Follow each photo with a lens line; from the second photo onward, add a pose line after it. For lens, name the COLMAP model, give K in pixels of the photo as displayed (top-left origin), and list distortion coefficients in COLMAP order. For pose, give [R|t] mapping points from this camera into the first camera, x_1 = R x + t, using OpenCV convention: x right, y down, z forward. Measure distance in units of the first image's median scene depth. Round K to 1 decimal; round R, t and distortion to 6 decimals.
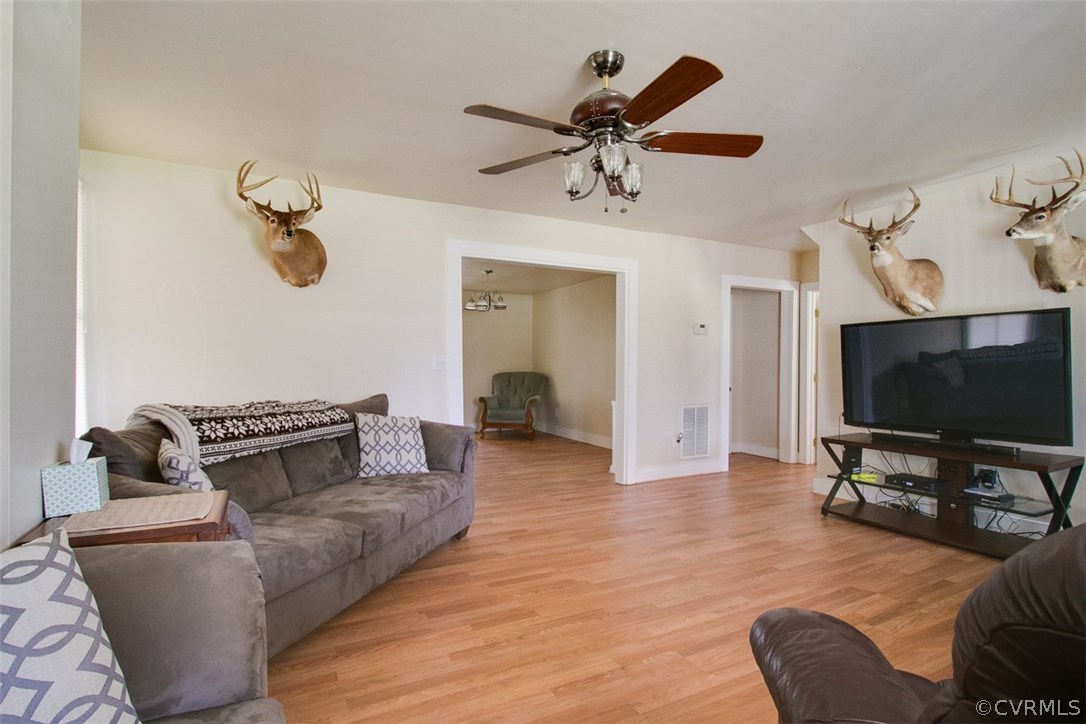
lens RADIAL K [[538.7, 0, 535.6], [0, 538.7, 371.4], [0, 0, 1]] dist [-0.000944, 0.000050]
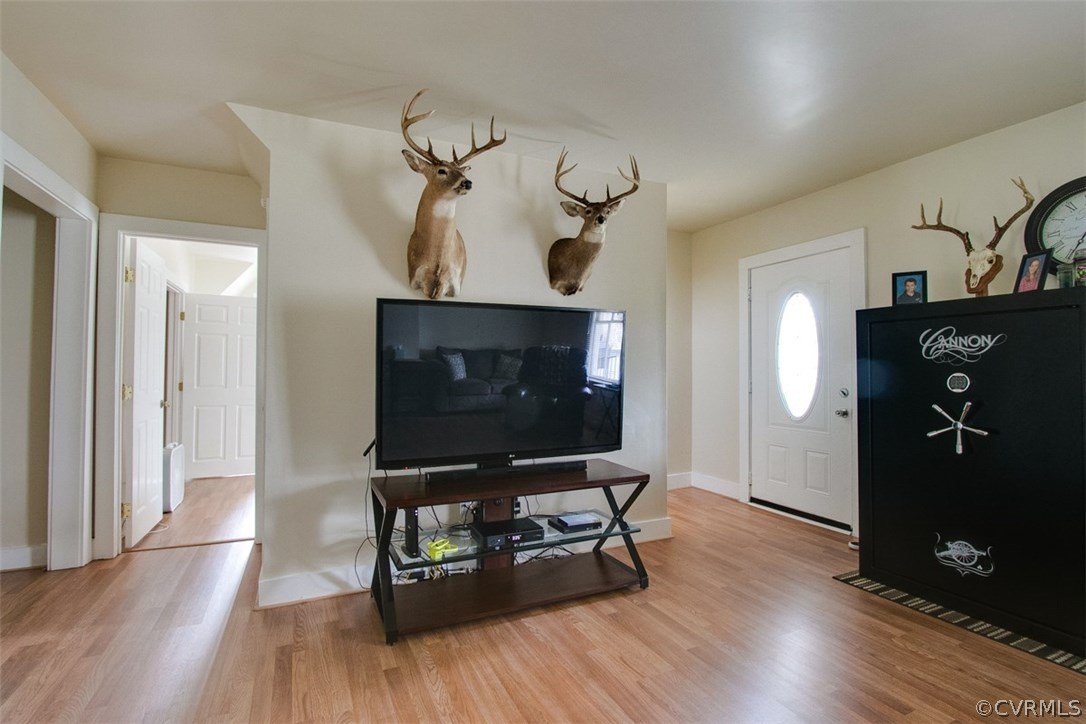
lens RADIAL K [[534.0, 0, 545.2], [0, 534.0, 354.9], [0, 0, 1]] dist [-0.001559, -0.000147]
pose [[0.030750, 0.028991, 0.999107, -0.006239], [0.011053, 0.999508, -0.029343, -0.008204], [-0.999466, 0.011945, 0.030414, 1.168225]]
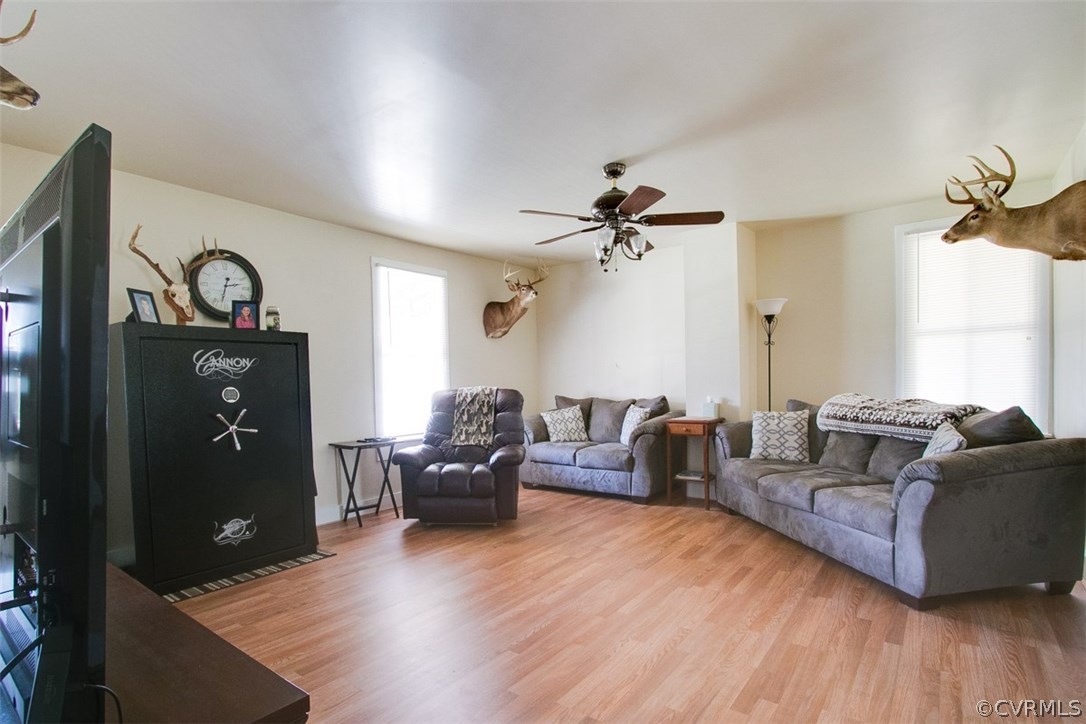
lens RADIAL K [[538.7, 0, 535.6], [0, 538.7, 371.4], [0, 0, 1]] dist [-0.000944, 0.000050]
pose [[-0.905205, 0.011538, -0.424819, 0.770180], [0.013448, 0.999908, -0.001498, -0.018574], [0.424763, -0.007069, -0.905277, 1.776206]]
